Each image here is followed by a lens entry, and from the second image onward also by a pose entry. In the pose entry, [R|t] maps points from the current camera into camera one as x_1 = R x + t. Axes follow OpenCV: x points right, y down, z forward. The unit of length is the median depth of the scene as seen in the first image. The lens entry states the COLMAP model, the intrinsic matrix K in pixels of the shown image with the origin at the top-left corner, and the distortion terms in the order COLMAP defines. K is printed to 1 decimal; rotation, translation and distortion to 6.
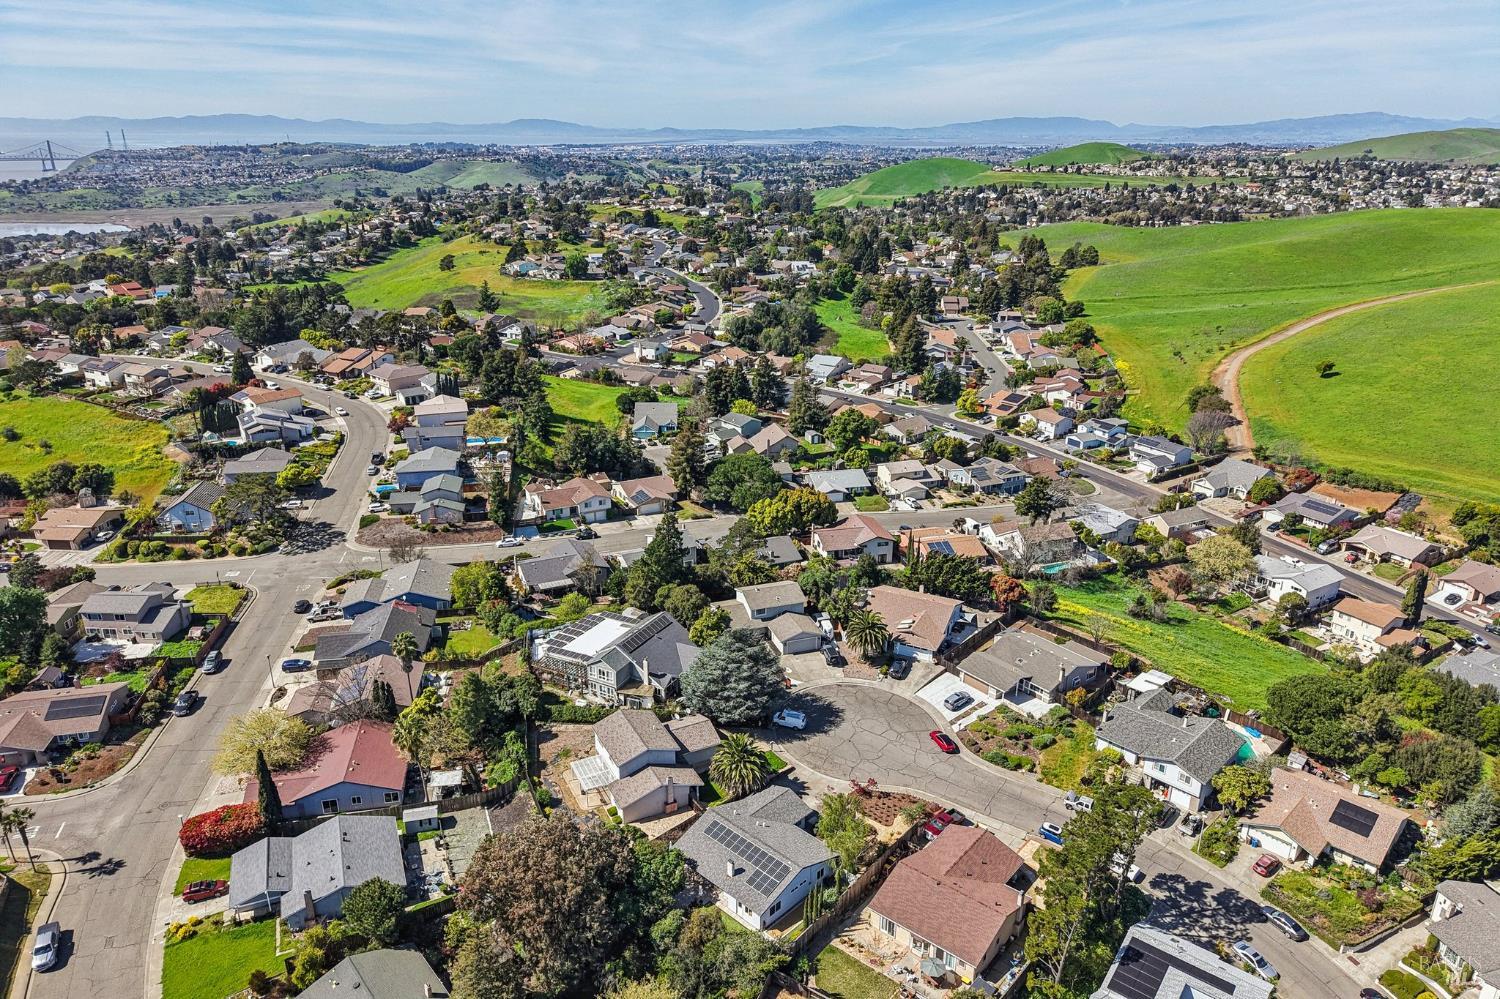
lens RADIAL K [[996.6, 0, 764.5], [0, 996.6, 528.8], [0, 0, 1]] dist [0.052031, -0.071005]
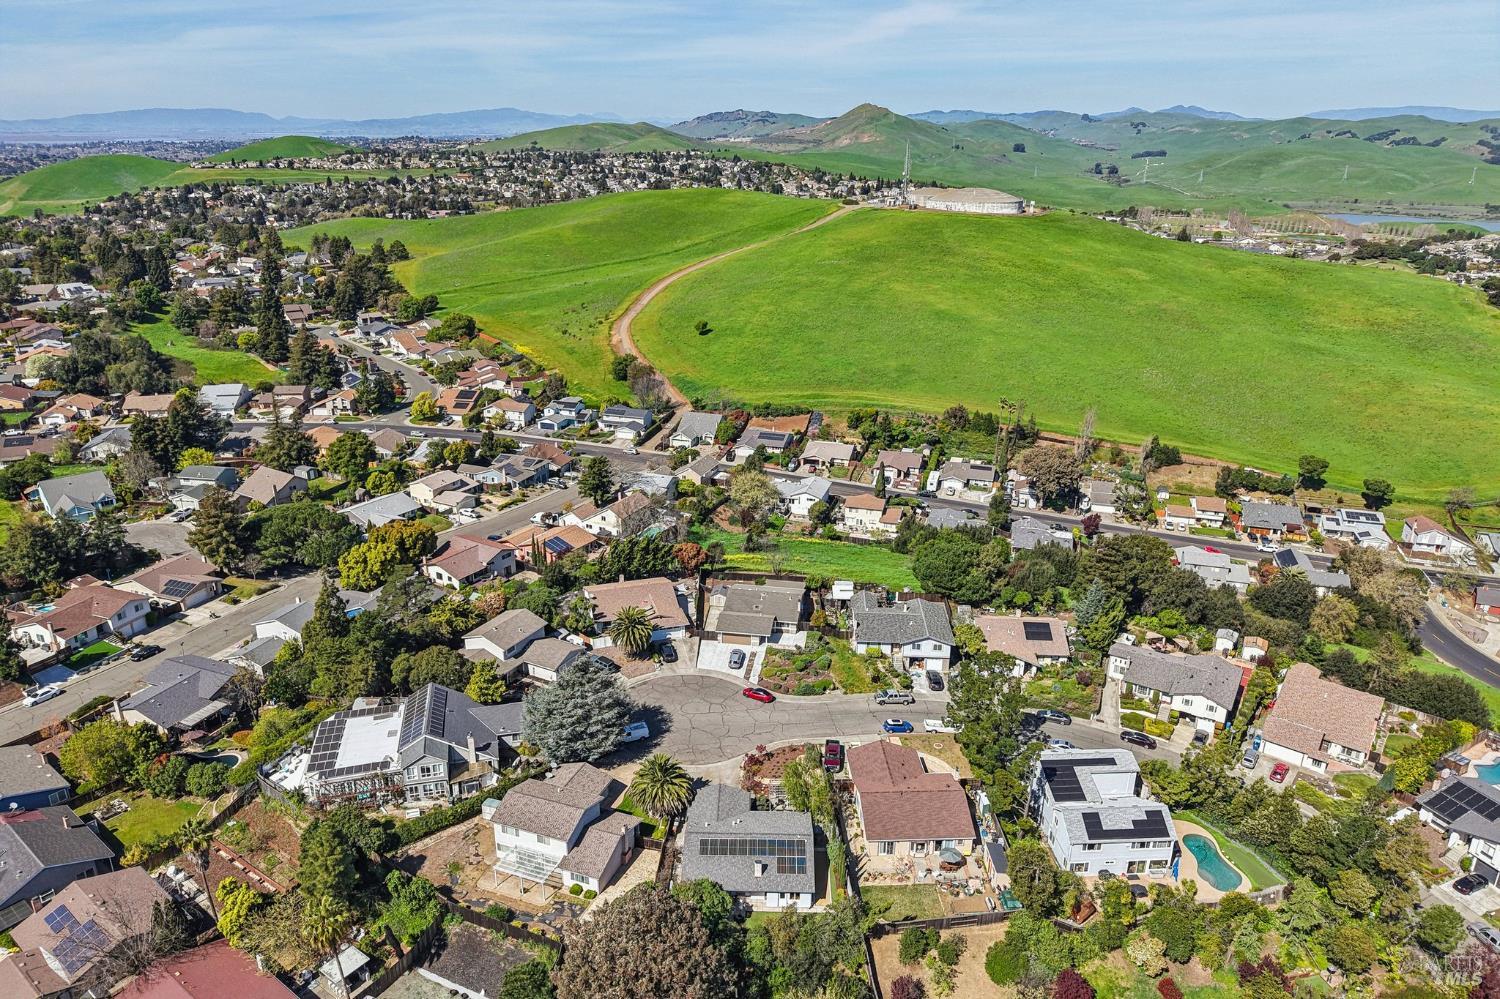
lens RADIAL K [[968.3, 0, 774.6], [0, 968.3, 542.7], [0, 0, 1]] dist [0.048850, -0.056247]
pose [[0.733482, -0.267213, 0.624981, -0.281687], [0.249930, 0.961096, 0.117601, -0.043652], [-0.632091, 0.069943, 0.771731, 0.112919]]
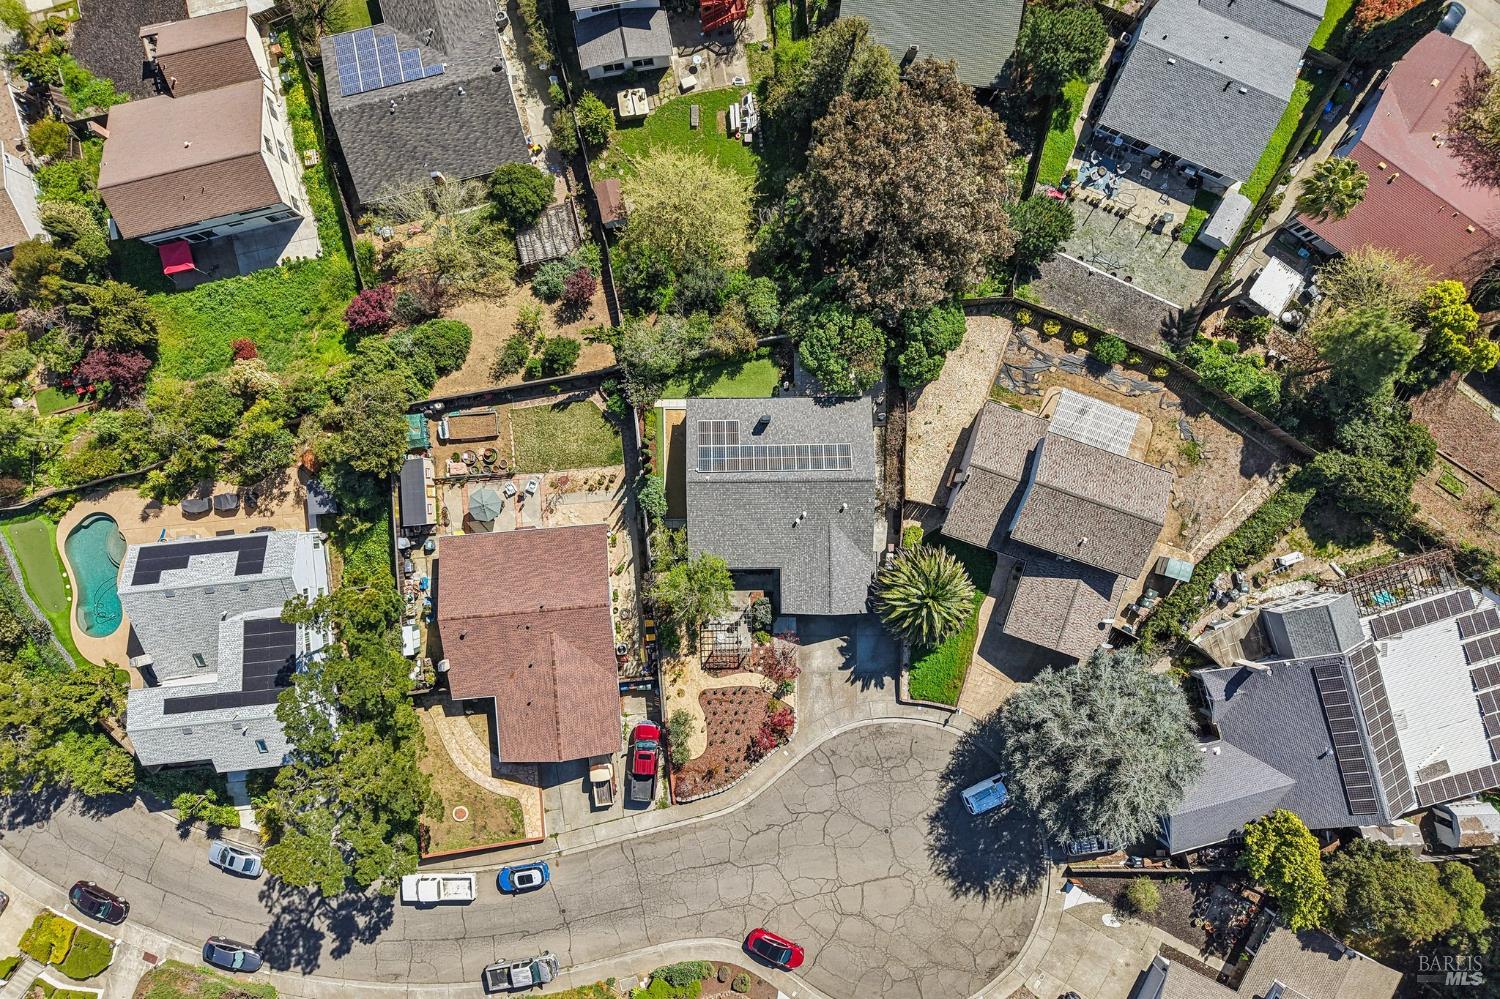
lens RADIAL K [[996.6, 0, 764.5], [0, 996.6, 528.8], [0, 0, 1]] dist [0.052031, -0.071005]
pose [[-0.723022, 0.690398, -0.024297, 0.019930], [-0.283224, -0.264161, 0.921956, -0.171978], [0.630098, 0.673476, 0.386531, 0.406797]]
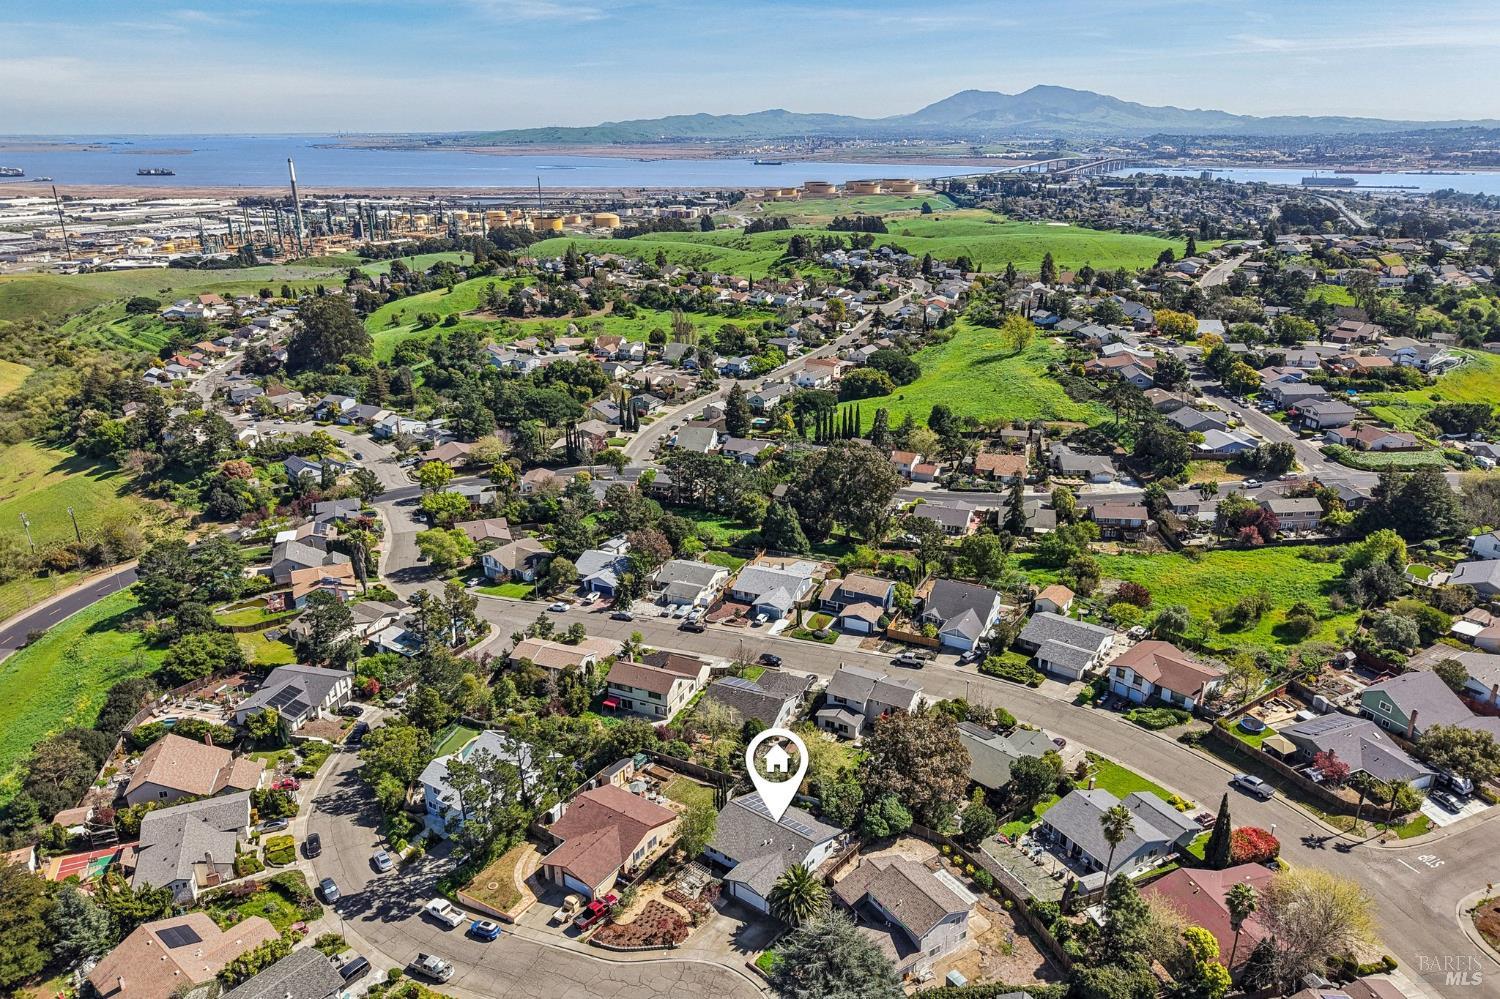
lens RADIAL K [[996.6, 0, 764.5], [0, 996.6, 528.8], [0, 0, 1]] dist [0.052031, -0.071005]
pose [[-0.994428, 0.042875, -0.096305, 0.052945], [-0.035485, 0.724099, 0.688783, -0.416605], [0.099265, 0.688362, -0.718543, 0.876957]]
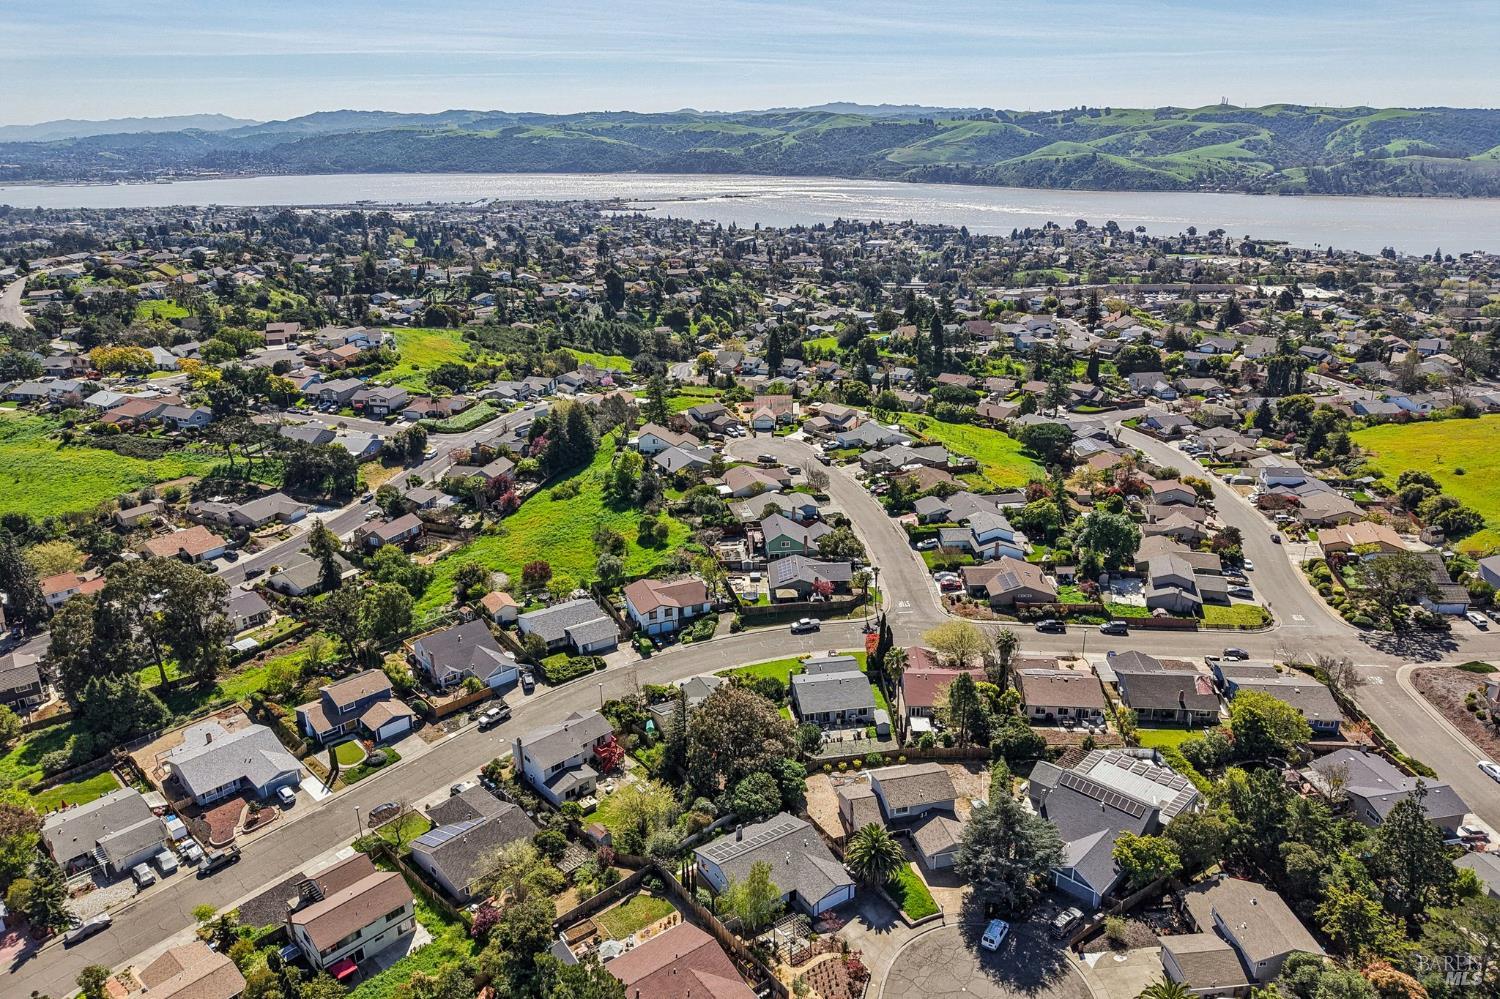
lens RADIAL K [[1007.1, 0, 750.0], [0, 1007.1, 499.5], [0, 0, 1]] dist [0.061444, -0.073842]
pose [[-0.249861, 0.337156, -0.907687, 0.505722], [-0.346427, 0.844244, 0.408952, -0.272785], [0.904189, 0.416628, -0.094144, 0.500958]]
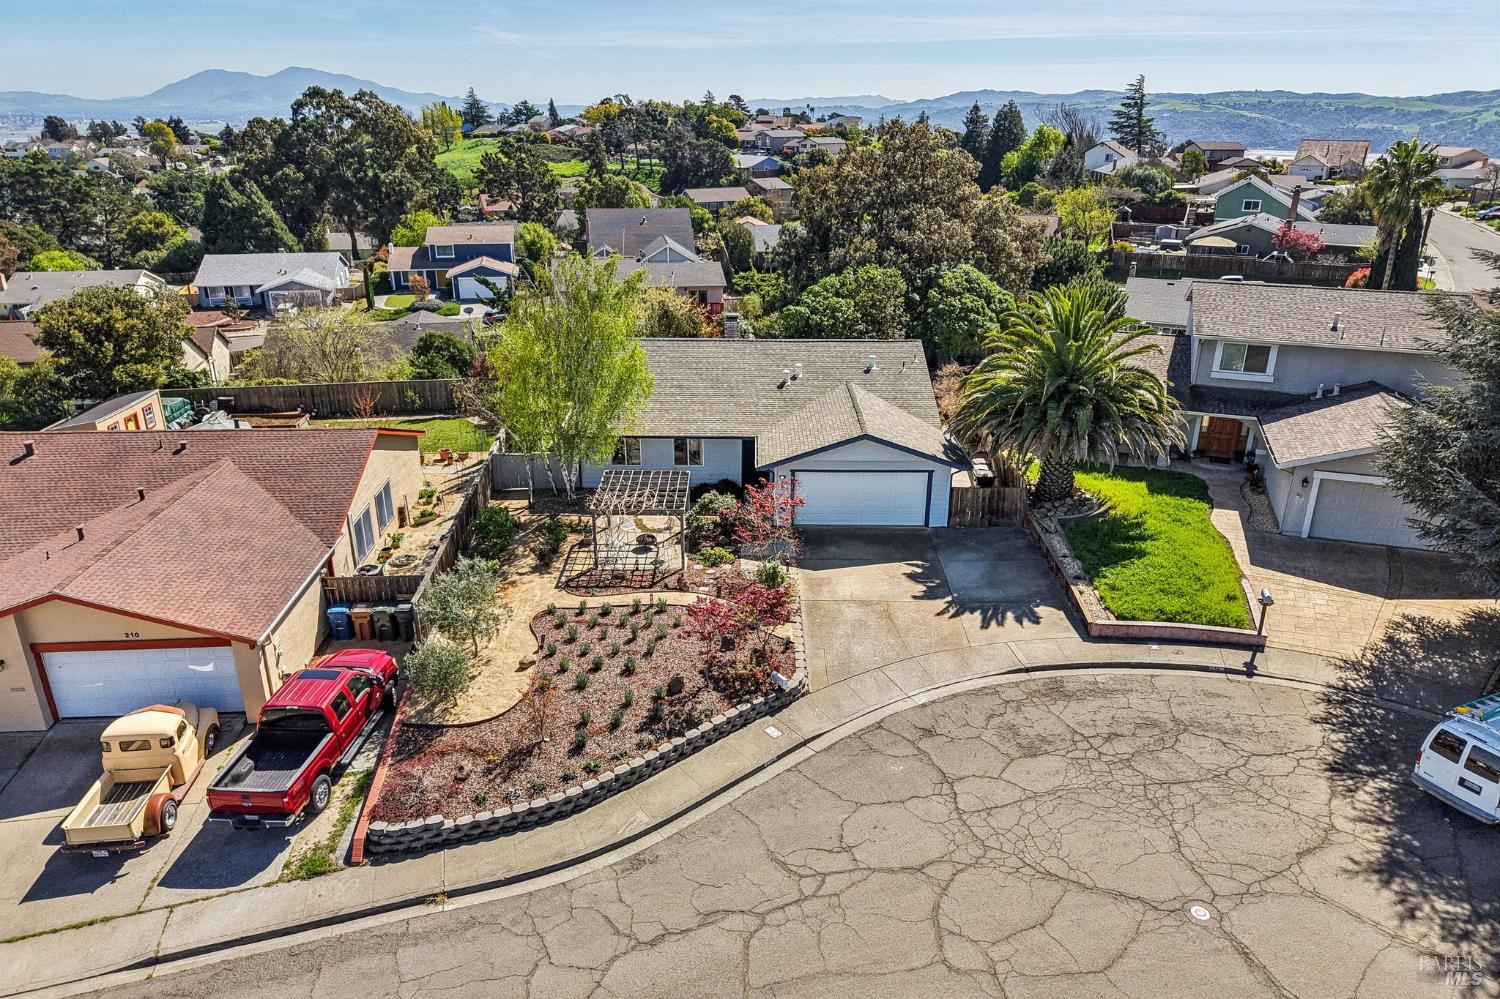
lens RADIAL K [[994.1, 0, 754.3], [0, 994.1, 507.1], [0, 0, 1]] dist [0.004589, -0.000374]
pose [[-0.730523, 0.253363, -0.634148, 0.136331], [-0.256078, 0.759226, 0.598331, 0.071450], [0.633056, 0.599486, -0.489751, 0.664118]]
